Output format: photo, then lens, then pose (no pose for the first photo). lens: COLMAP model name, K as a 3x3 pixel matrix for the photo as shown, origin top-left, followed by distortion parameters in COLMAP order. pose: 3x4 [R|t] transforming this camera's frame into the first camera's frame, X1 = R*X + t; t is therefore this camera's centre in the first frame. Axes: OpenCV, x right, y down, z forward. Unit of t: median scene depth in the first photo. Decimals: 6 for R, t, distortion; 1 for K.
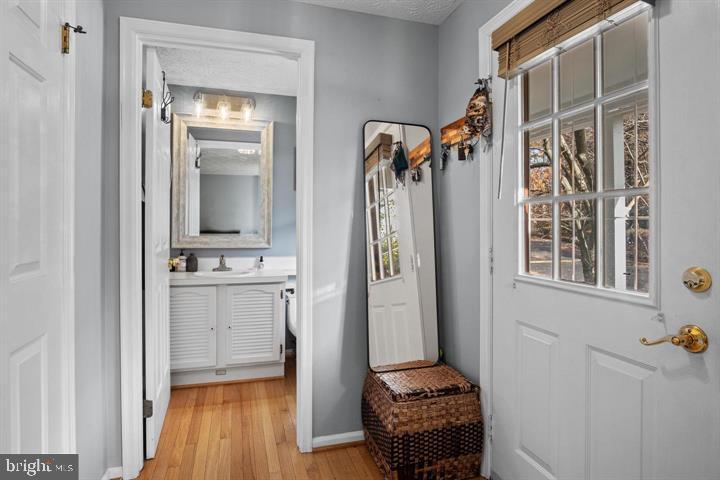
lens RADIAL K [[394.3, 0, 362.2], [0, 394.3, 225.4], [0, 0, 1]] dist [-0.015335, 0.005815]
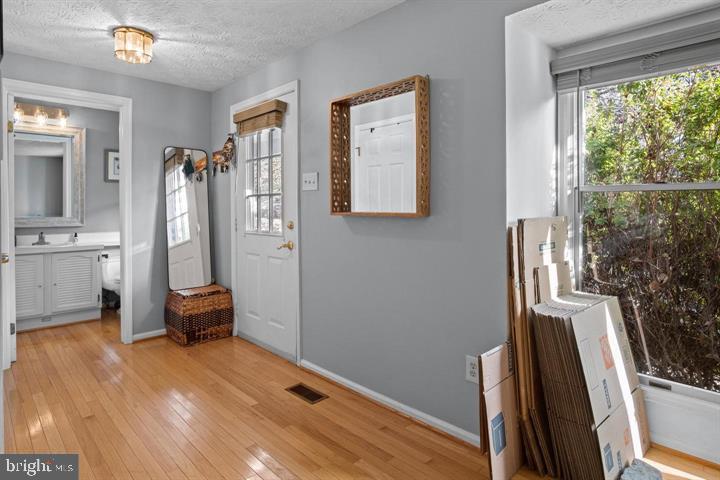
lens RADIAL K [[416.6, 0, 370.5], [0, 416.6, 205.0], [0, 0, 1]] dist [-0.027450, 0.004288]
pose [[0.887559, -0.007193, 0.460639, -0.027637], [0.008619, 0.999962, -0.000992, -0.003275], [-0.460614, 0.004850, 0.887587, -0.908366]]
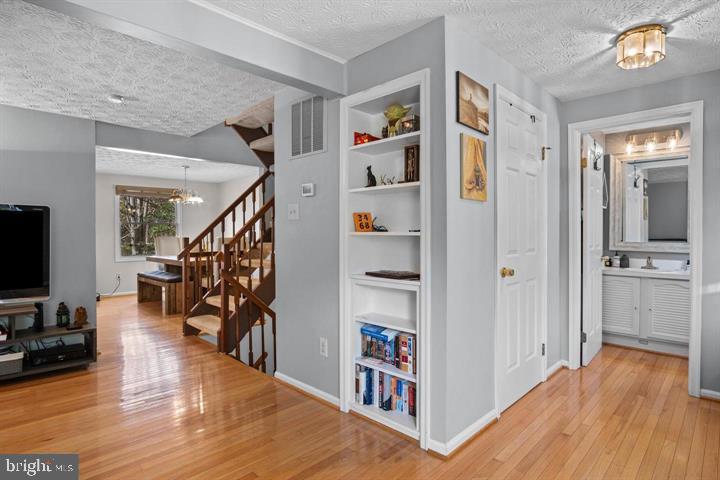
lens RADIAL K [[394.3, 0, 355.7], [0, 394.3, 235.5], [0, 0, 1]] dist [-0.015335, 0.005815]
pose [[0.463862, 0.004387, -0.885897, 0.464695], [0.002729, 0.999976, 0.006381, -0.008219], [0.885904, -0.005378, 0.463838, -0.627347]]
